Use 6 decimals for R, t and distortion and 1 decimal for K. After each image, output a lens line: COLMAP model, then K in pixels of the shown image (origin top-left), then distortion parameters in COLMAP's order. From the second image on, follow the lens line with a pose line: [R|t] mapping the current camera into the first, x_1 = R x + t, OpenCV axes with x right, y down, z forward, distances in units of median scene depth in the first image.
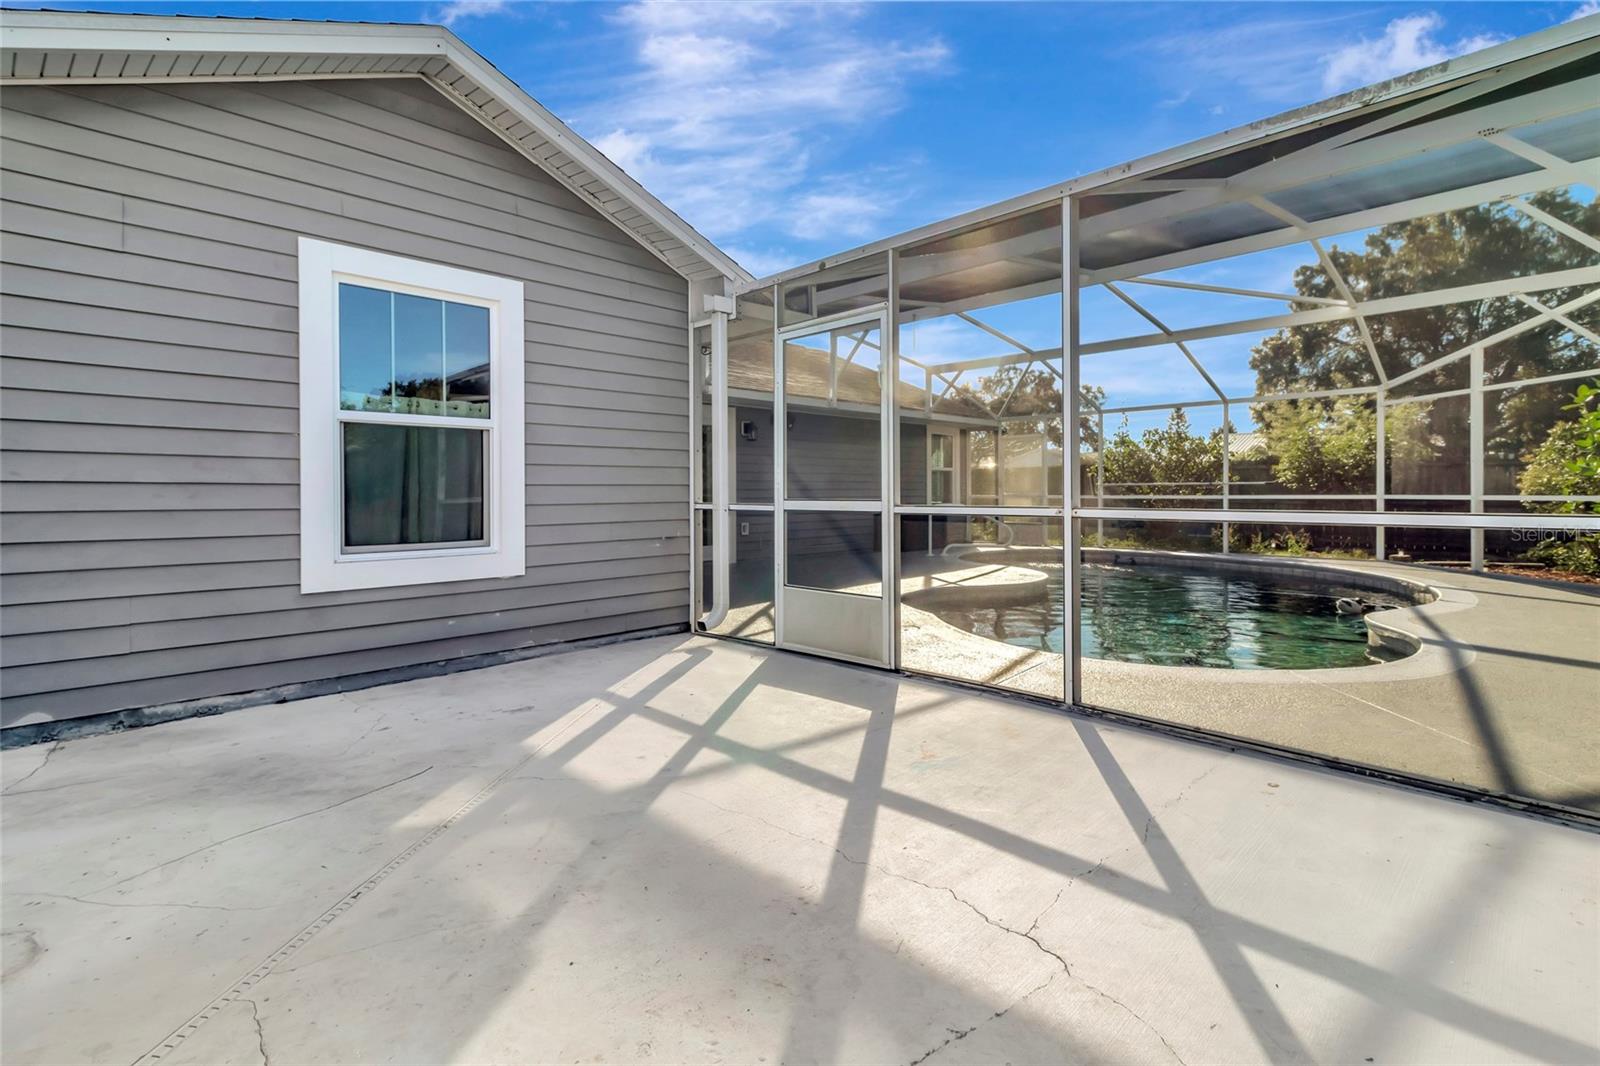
lens RADIAL K [[736.3, 0, 782.0], [0, 736.3, 493.3], [0, 0, 1]] dist [0.002689, -0.000094]
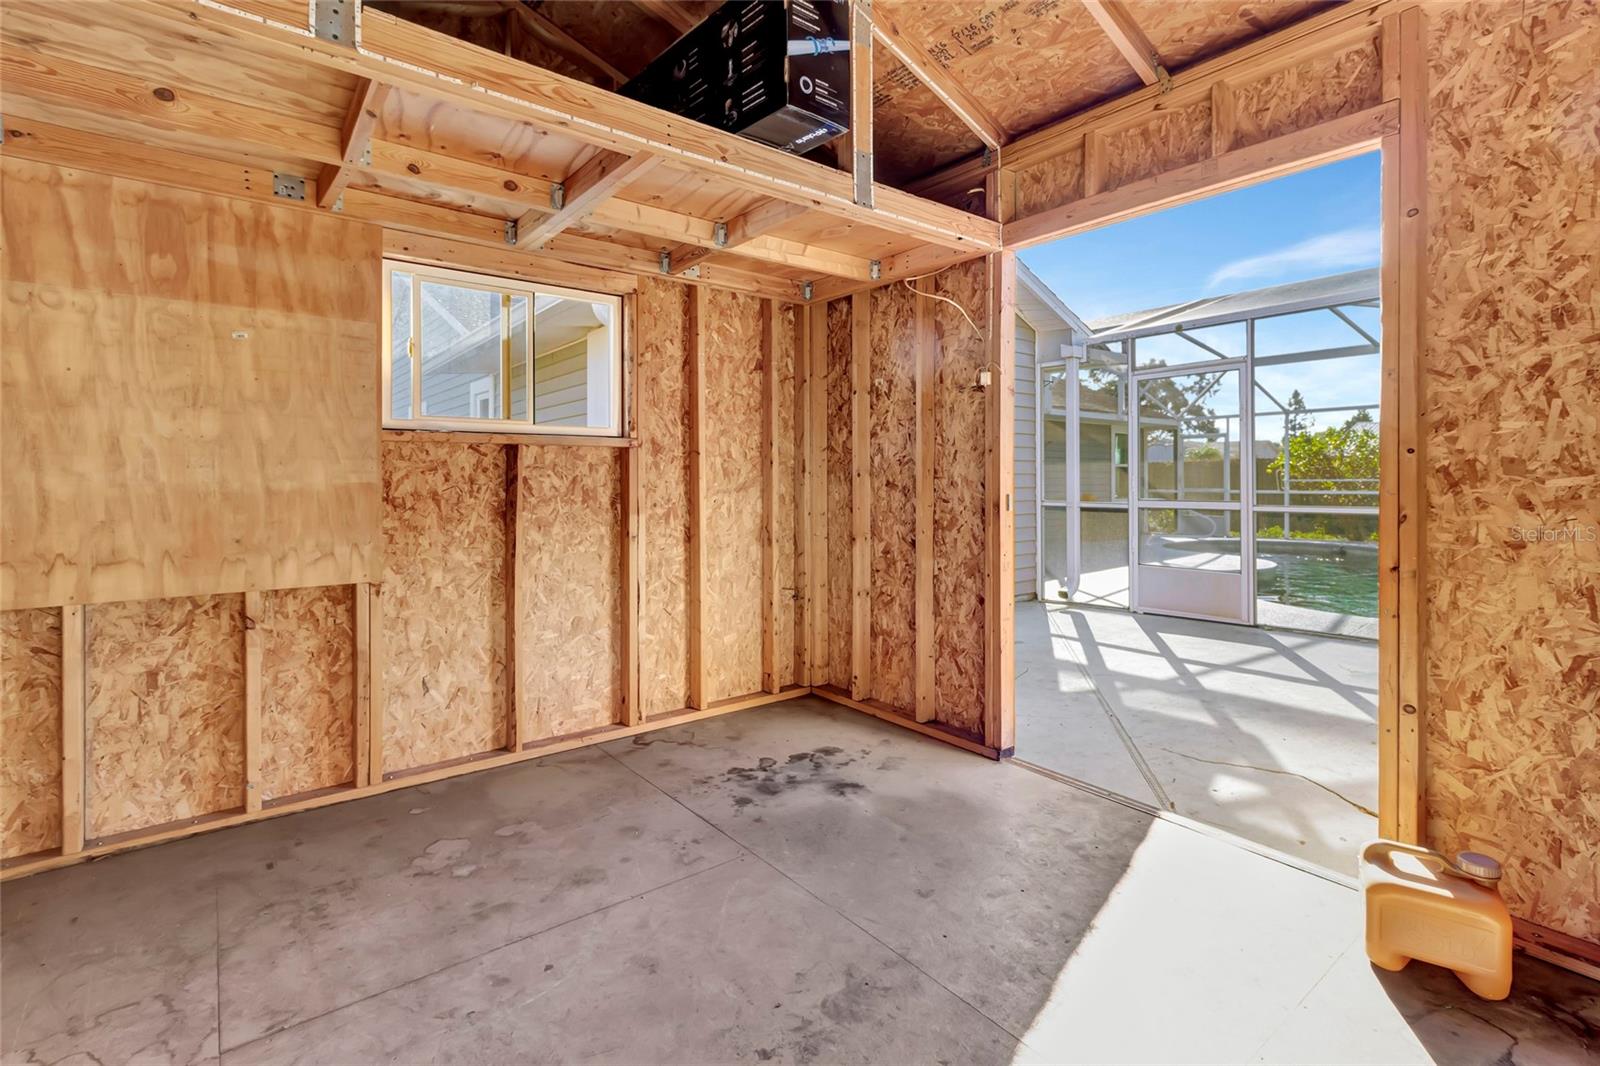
lens RADIAL K [[736.3, 0, 808.0], [0, 736.3, 481.9], [0, 0, 1]] dist [0.002689, -0.000094]
pose [[0.995597, 0.001528, -0.093723, -0.155823], [-0.001665, 0.999998, -0.001381, -0.007108], [0.093720, 0.001531, 0.995597, -0.128309]]
